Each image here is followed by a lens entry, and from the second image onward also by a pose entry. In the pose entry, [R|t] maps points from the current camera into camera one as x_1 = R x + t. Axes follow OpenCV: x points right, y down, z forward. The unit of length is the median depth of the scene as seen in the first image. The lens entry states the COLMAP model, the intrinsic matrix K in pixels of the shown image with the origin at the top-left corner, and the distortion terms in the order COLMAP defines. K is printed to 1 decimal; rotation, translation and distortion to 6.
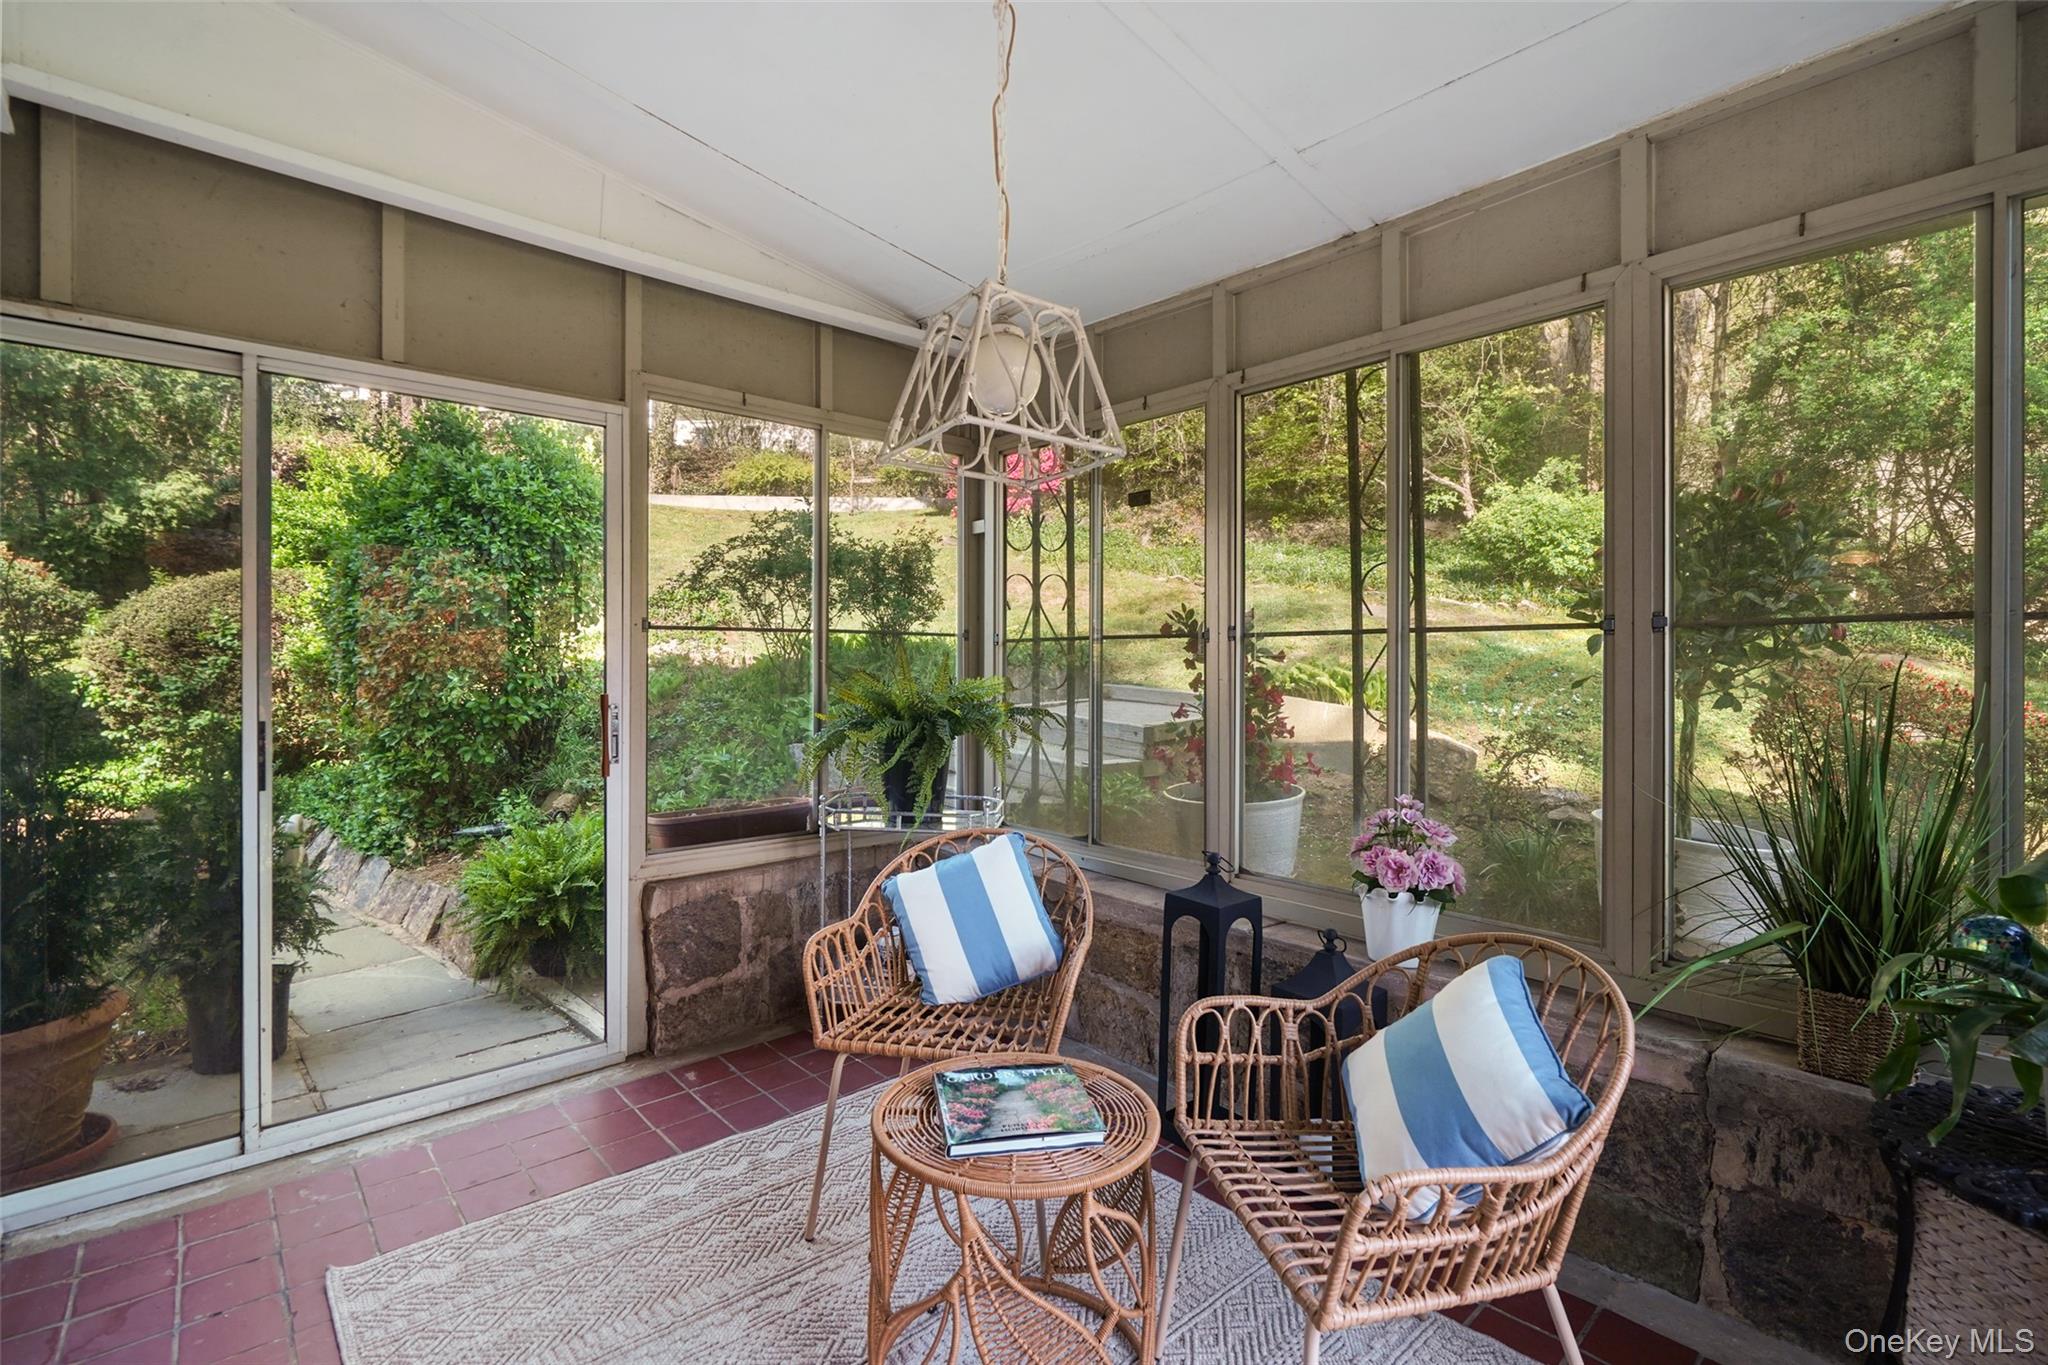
lens RADIAL K [[935.5, 0, 1033.4], [0, 935.5, 665.0], [0, 0, 1]] dist [-0.004439, 0.001878]
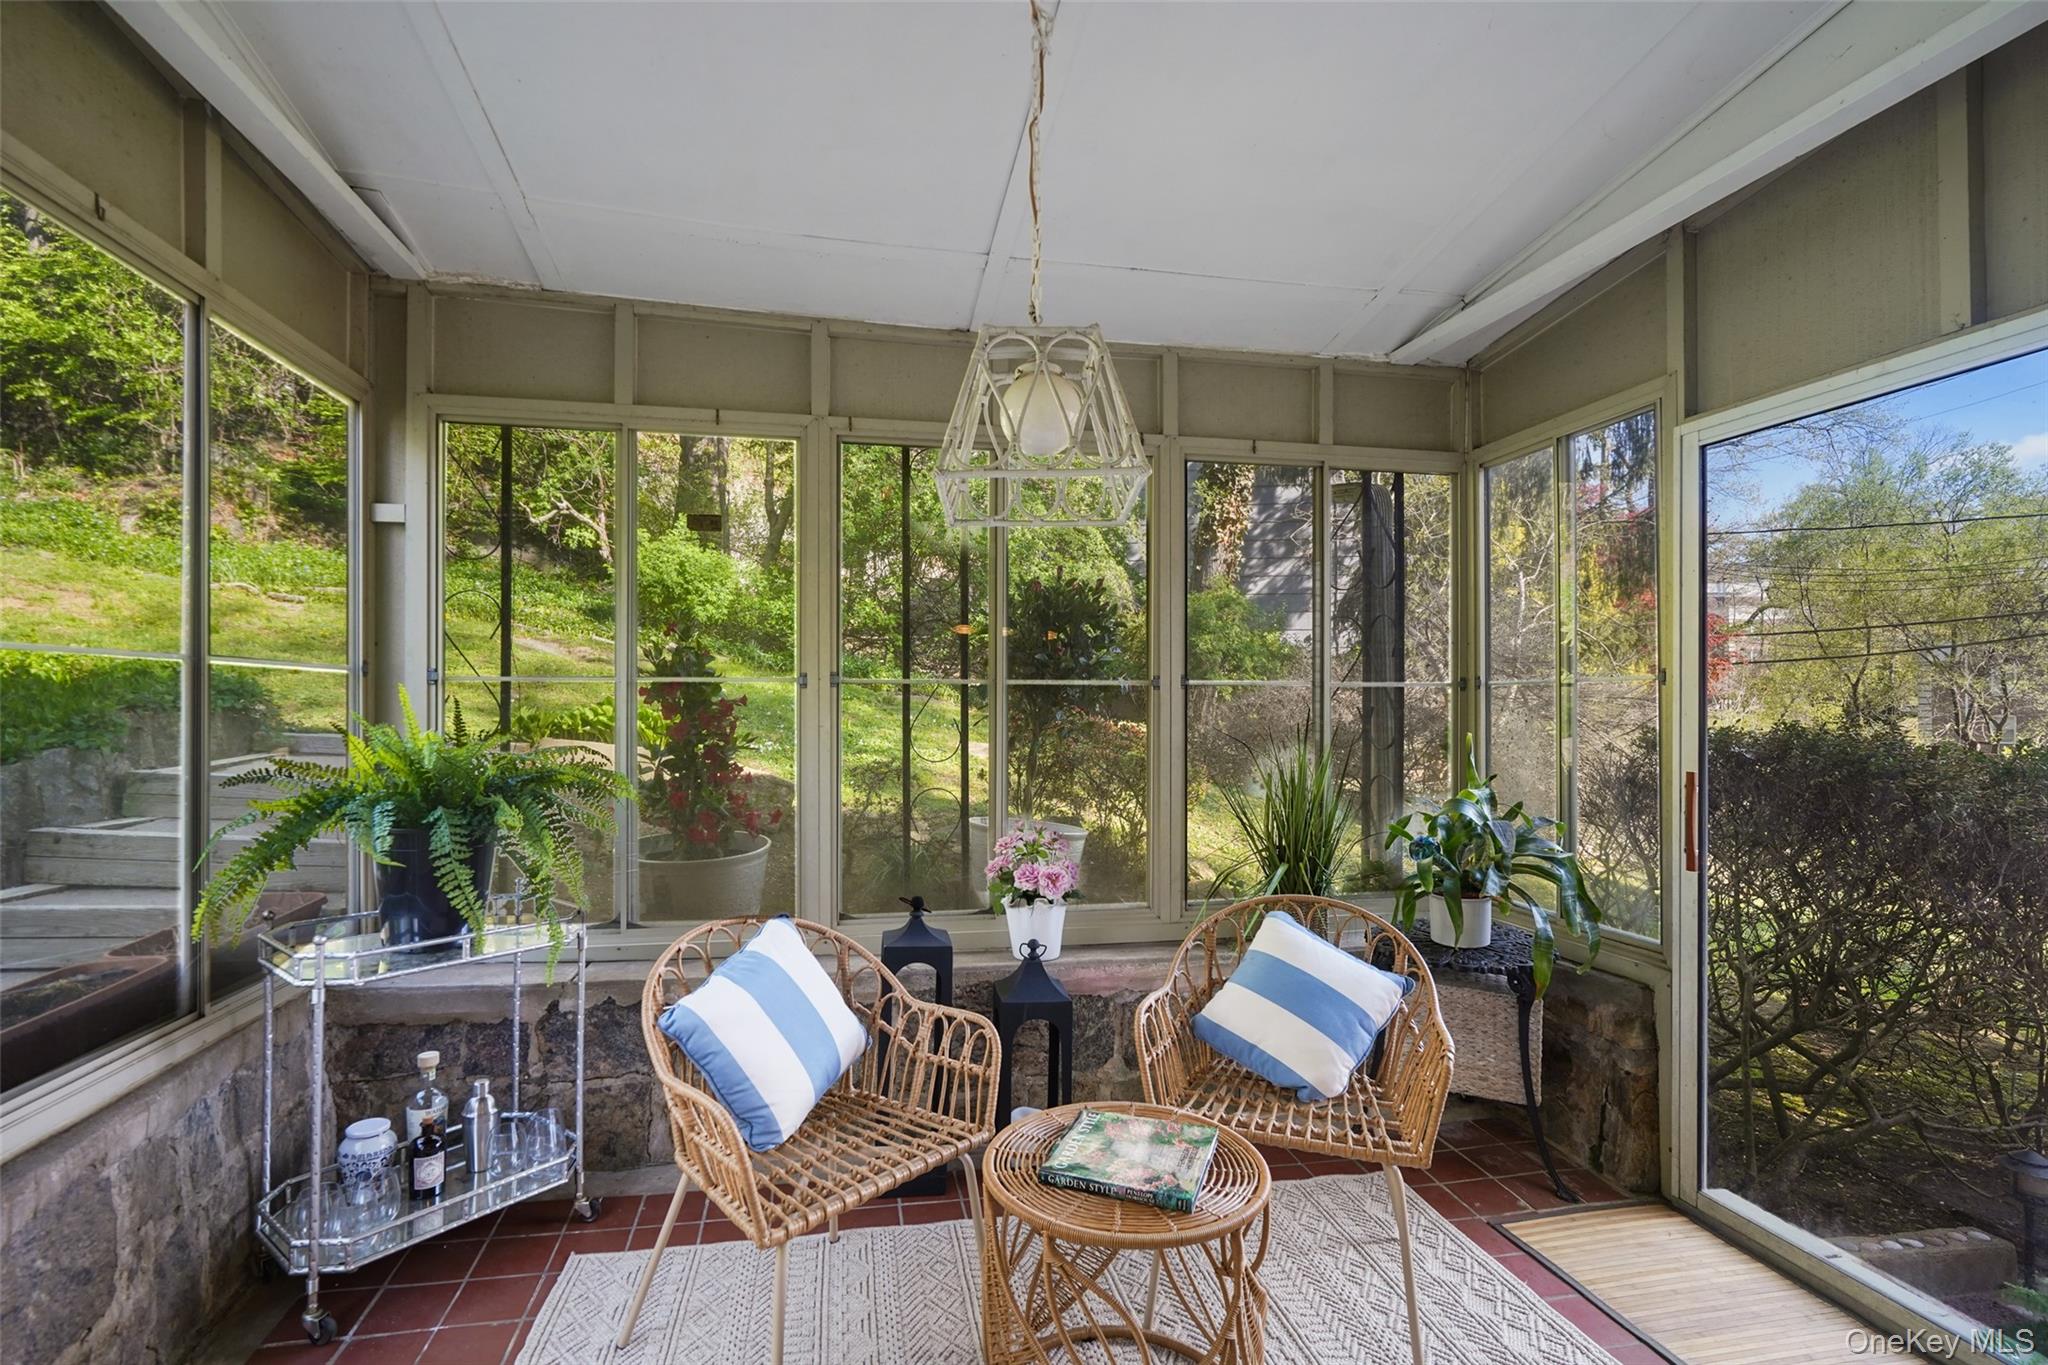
lens RADIAL K [[935.5, 0, 1008.2], [0, 935.5, 698.0], [0, 0, 1]] dist [-0.004439, 0.001878]
pose [[0.520100, 0.000897, 0.854105, -0.469682], [0.001078, 0.999998, -0.001707, -0.010388], [-0.854105, 0.001809, 0.520098, 0.286238]]
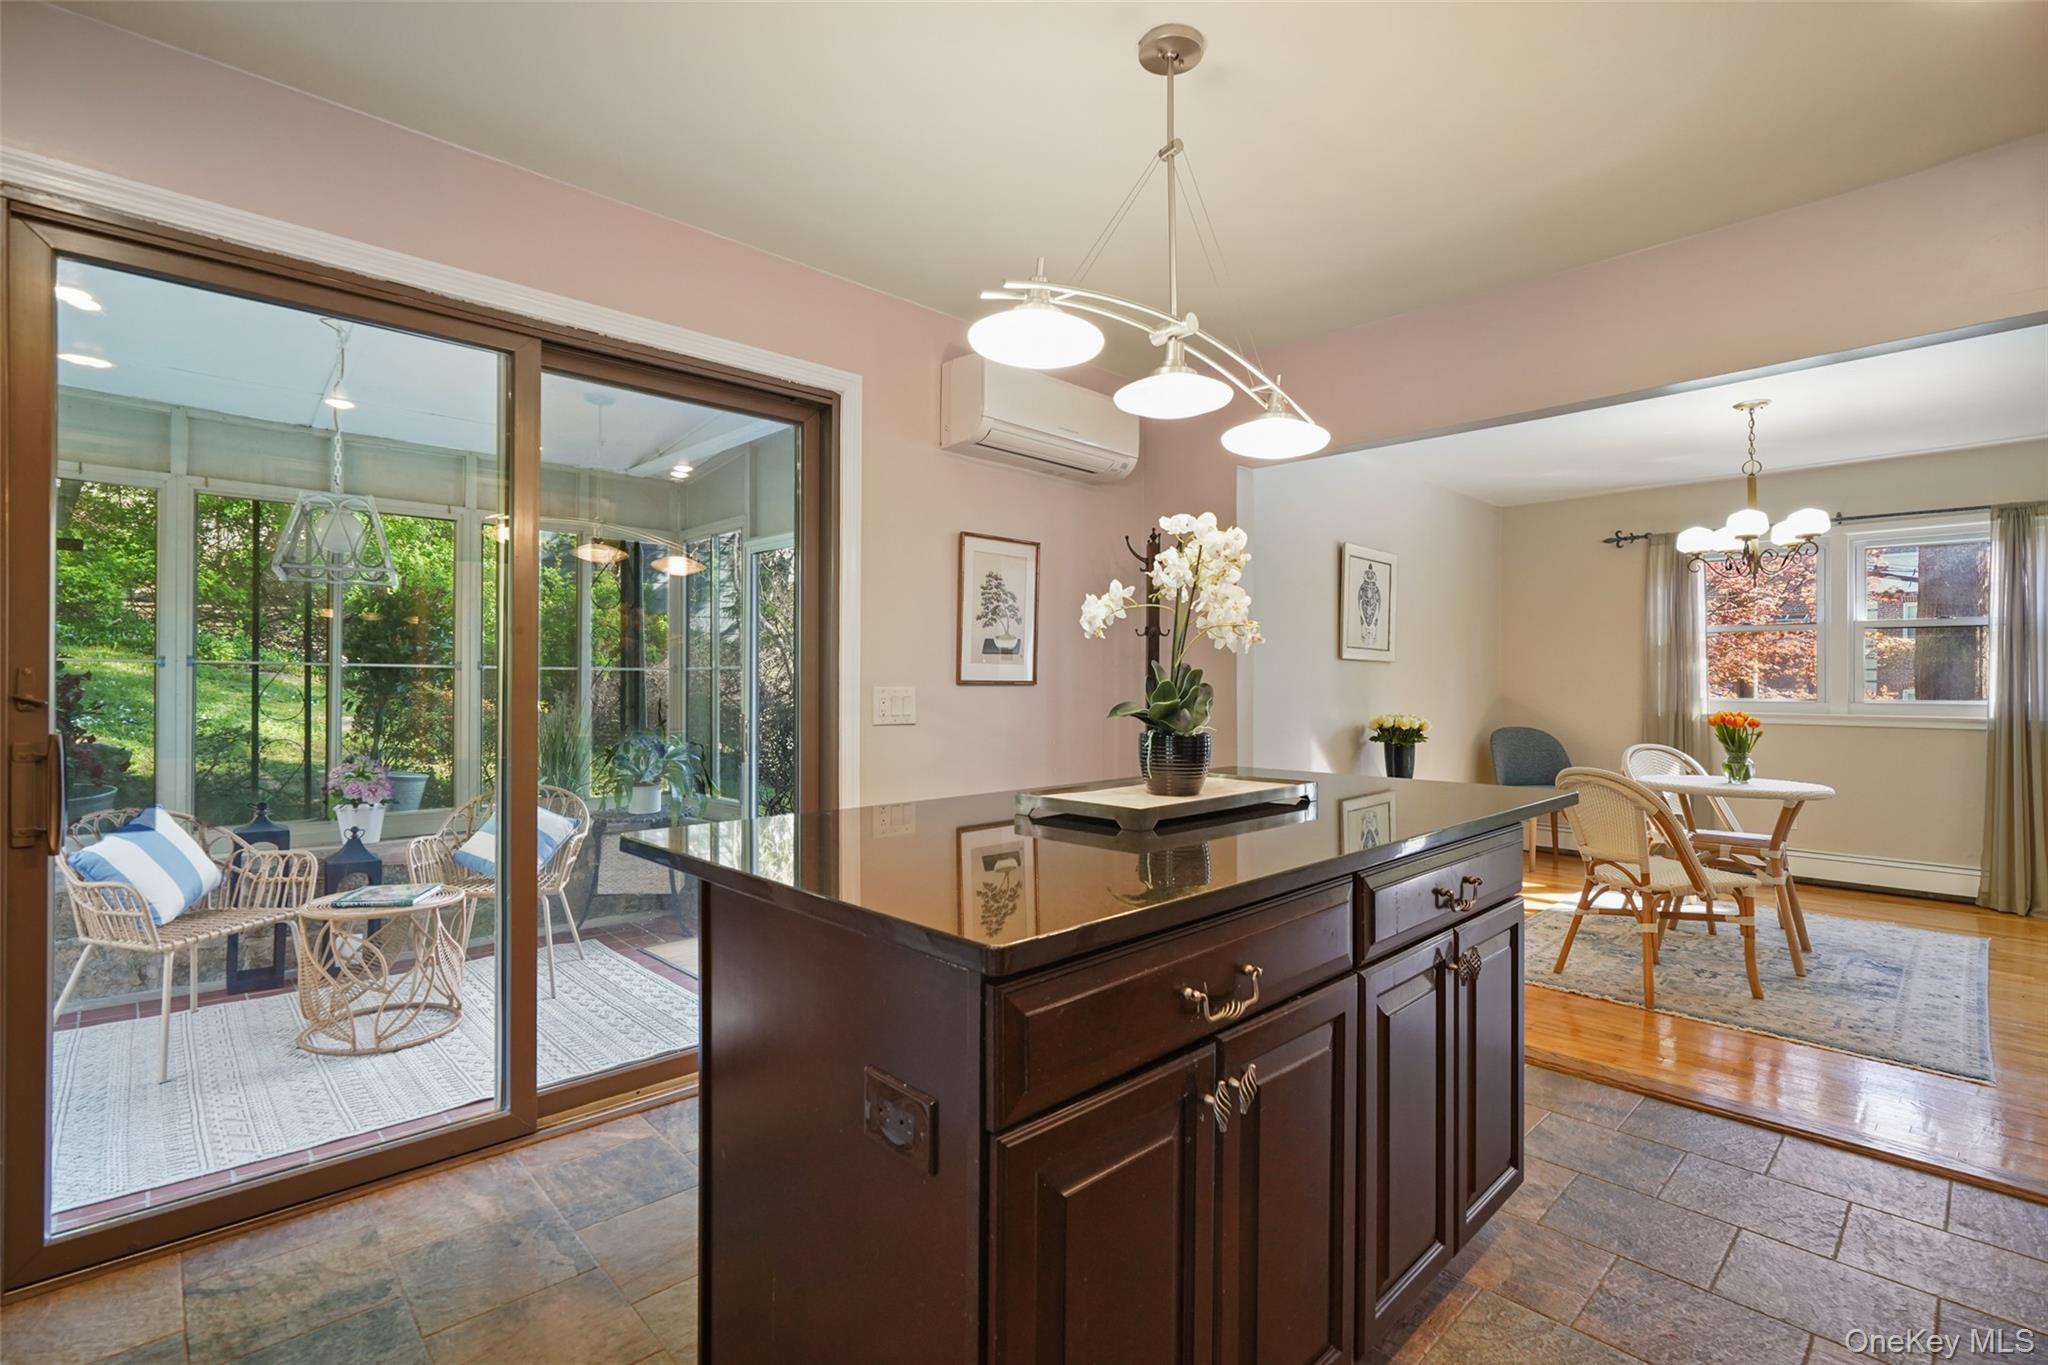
lens RADIAL K [[935.5, 0, 1009.9], [0, 935.5, 679.2], [0, 0, 1]] dist [-0.004439, 0.001878]
pose [[-0.018475, -0.000582, 0.999829, -1.059475], [-0.005725, 0.999983, 0.000476, -0.012427], [-0.999813, -0.005715, -0.018478, -0.179591]]
